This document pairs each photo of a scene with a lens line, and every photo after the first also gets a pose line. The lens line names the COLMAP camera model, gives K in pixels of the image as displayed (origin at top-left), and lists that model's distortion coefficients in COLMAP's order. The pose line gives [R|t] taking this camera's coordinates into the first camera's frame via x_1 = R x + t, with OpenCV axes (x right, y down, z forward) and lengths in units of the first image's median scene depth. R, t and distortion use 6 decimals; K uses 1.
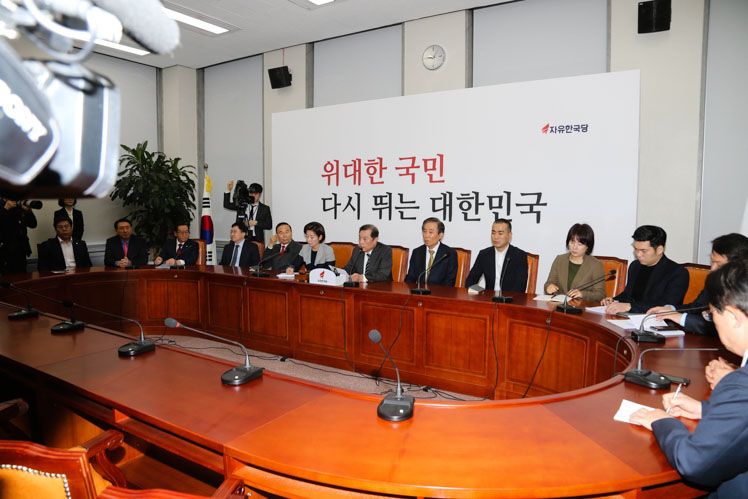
lens RADIAL K [[507.8, 0, 374.0], [0, 507.8, 249.5], [0, 0, 1]] dist [-0.121857, 0.072964]
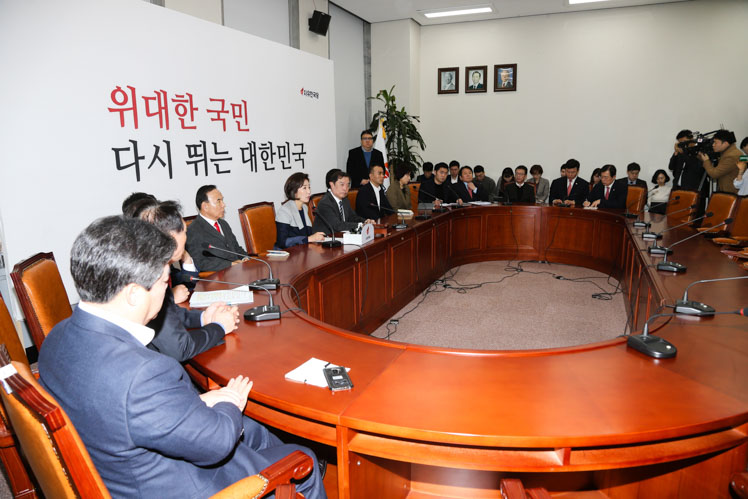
lens RADIAL K [[507.8, 0, 374.0], [0, 507.8, 249.5], [0, 0, 1]] dist [-0.121857, 0.072964]
pose [[-0.146479, -0.185729, 0.971622, -0.811465], [0.099217, 0.974505, 0.201238, -0.078982], [-0.984226, 0.125879, -0.124317, 0.873834]]
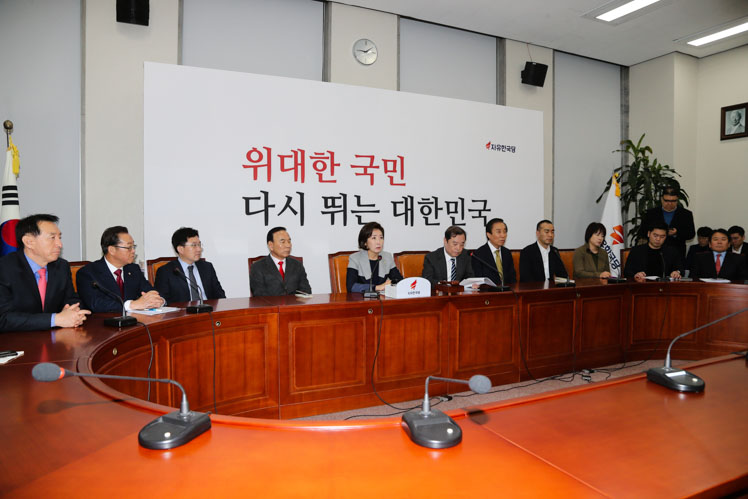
lens RADIAL K [[507.8, 0, 374.0], [0, 507.8, 249.5], [0, 0, 1]] dist [-0.121857, 0.072964]
pose [[0.548695, -0.033867, 0.835336, -0.673200], [0.070562, 0.997490, -0.005909, -0.009723], [-0.833039, 0.062185, 0.549708, 0.503292]]
